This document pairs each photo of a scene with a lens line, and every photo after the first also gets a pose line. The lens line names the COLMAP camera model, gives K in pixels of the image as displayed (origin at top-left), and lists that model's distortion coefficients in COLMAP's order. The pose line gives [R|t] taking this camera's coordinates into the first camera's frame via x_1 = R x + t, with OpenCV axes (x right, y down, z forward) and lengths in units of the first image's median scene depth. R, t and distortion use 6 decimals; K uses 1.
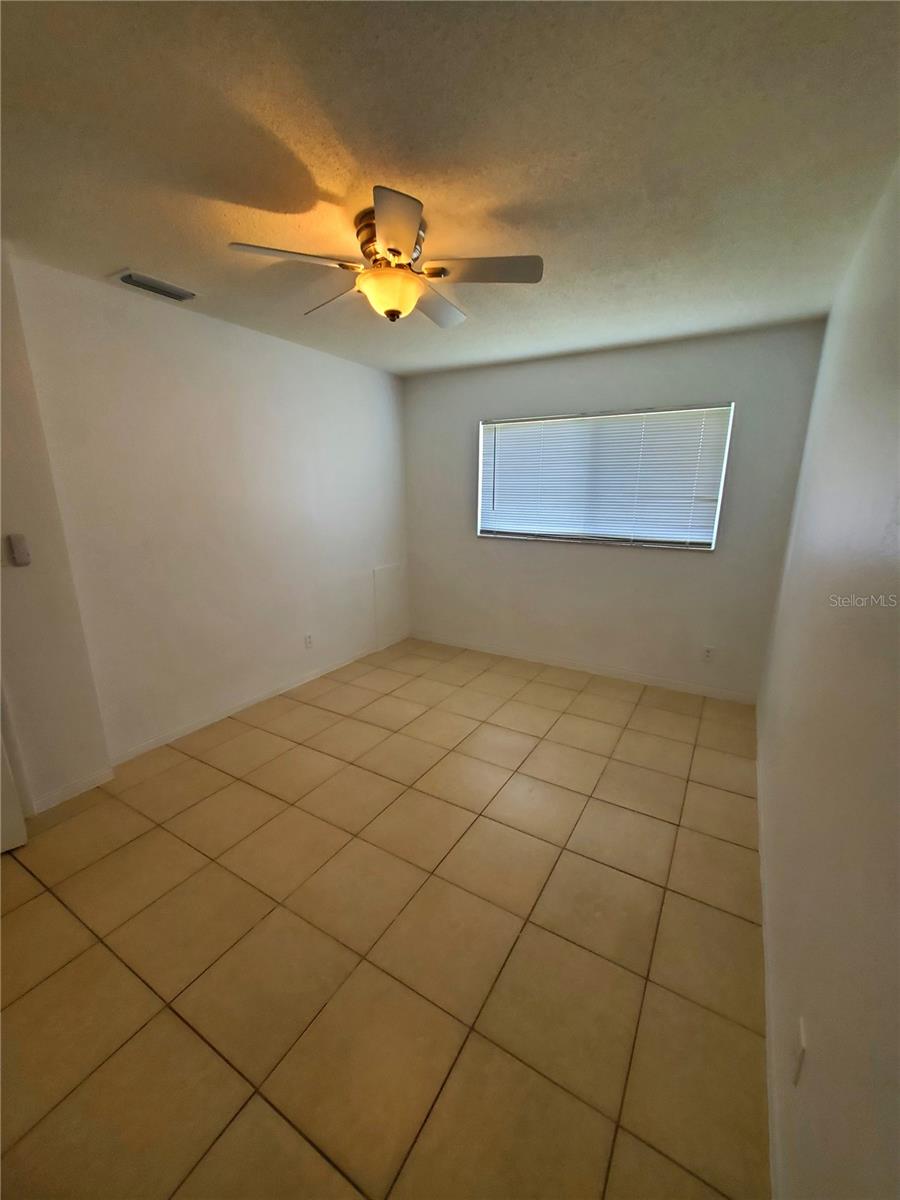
lens RADIAL K [[473.3, 0, 458.7], [0, 473.3, 609.6], [0, 0, 1]] dist [0.004402, -0.000437]
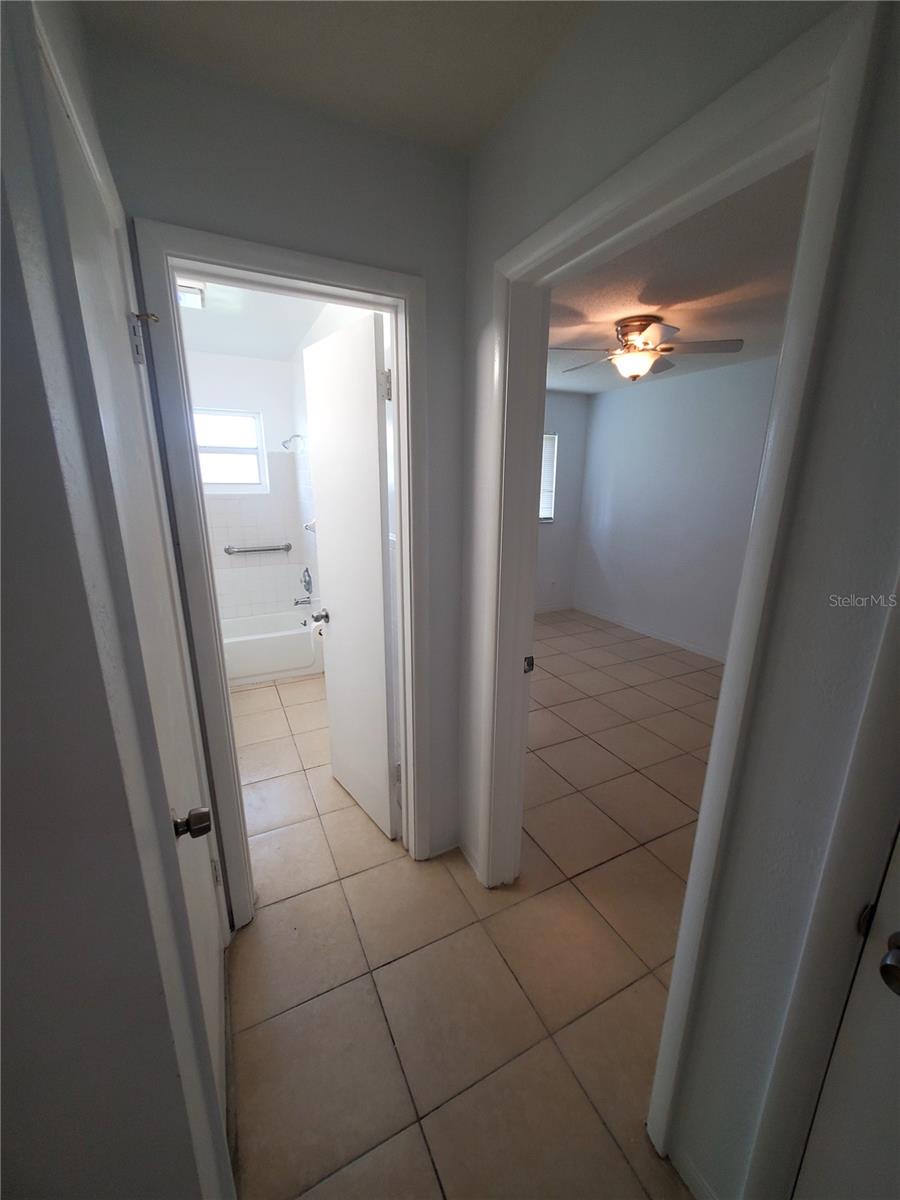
lens RADIAL K [[473.3, 0, 458.7], [0, 473.3, 609.6], [0, 0, 1]] dist [0.004402, -0.000437]
pose [[0.534997, -0.221776, 0.815226, -1.359183], [0.204337, 0.970250, 0.129851, -0.140674], [-0.819771, 0.097111, 0.564398, 0.474172]]
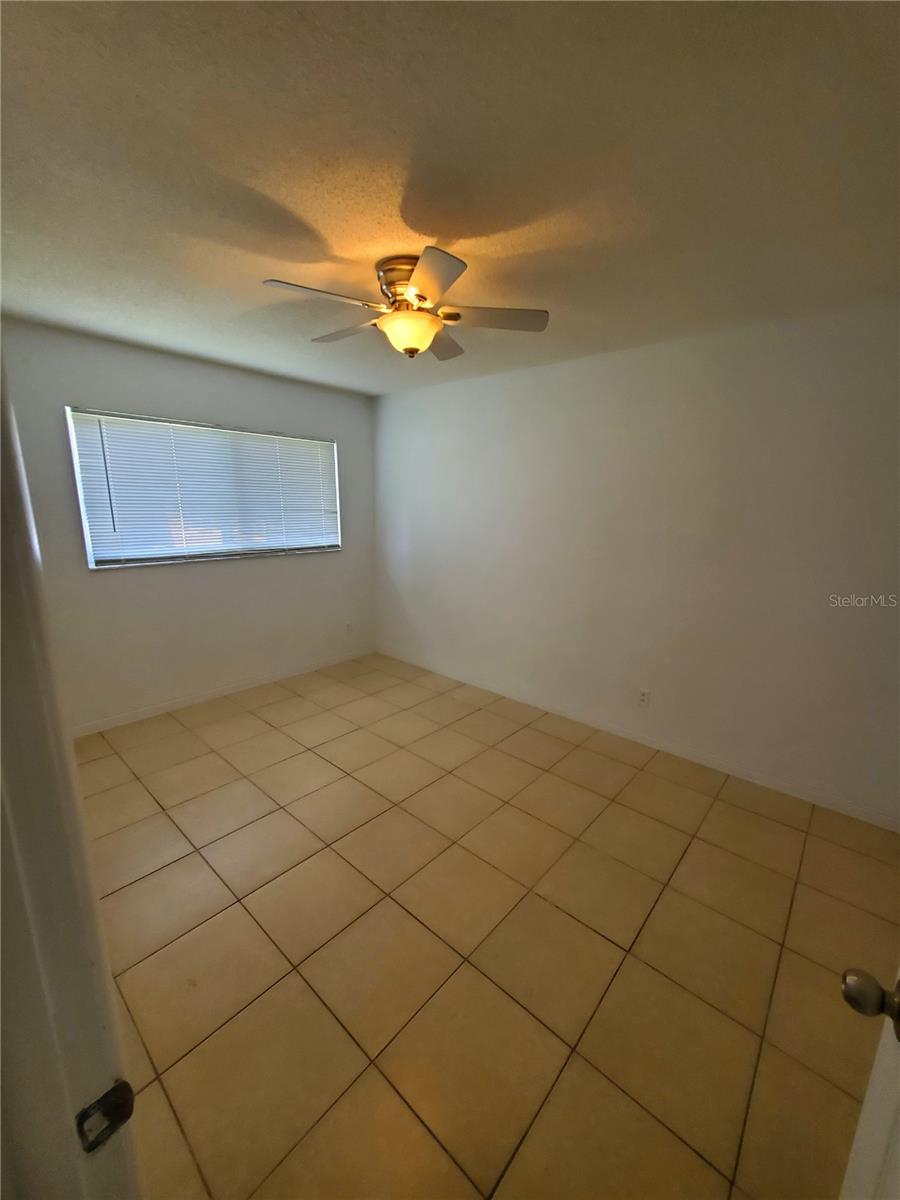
lens RADIAL K [[473.3, 0, 458.7], [0, 473.3, 609.6], [0, 0, 1]] dist [0.004402, -0.000437]
pose [[0.178921, -0.221488, 0.958609, -0.911032], [0.227736, 0.957193, 0.178655, -0.164161], [-0.957143, 0.186345, 0.221703, 0.548109]]
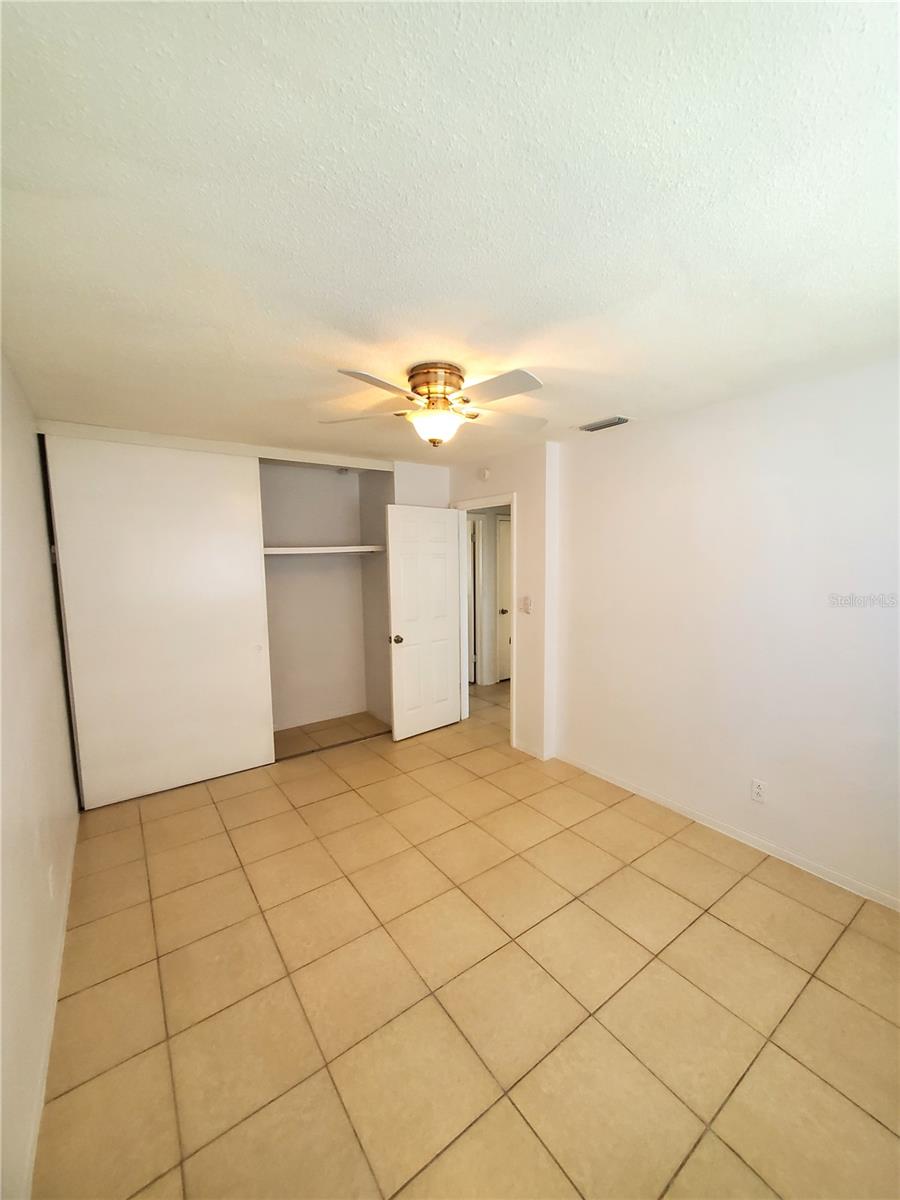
lens RADIAL K [[474.5, 0, 458.3], [0, 474.5, 607.7], [0, 0, 1]] dist [0.002446, 0.000499]
pose [[-0.396991, 0.103723, -0.911943, 0.689597], [-0.222149, 0.953192, 0.205122, -0.349633], [0.890532, 0.284019, -0.355366, 1.144321]]
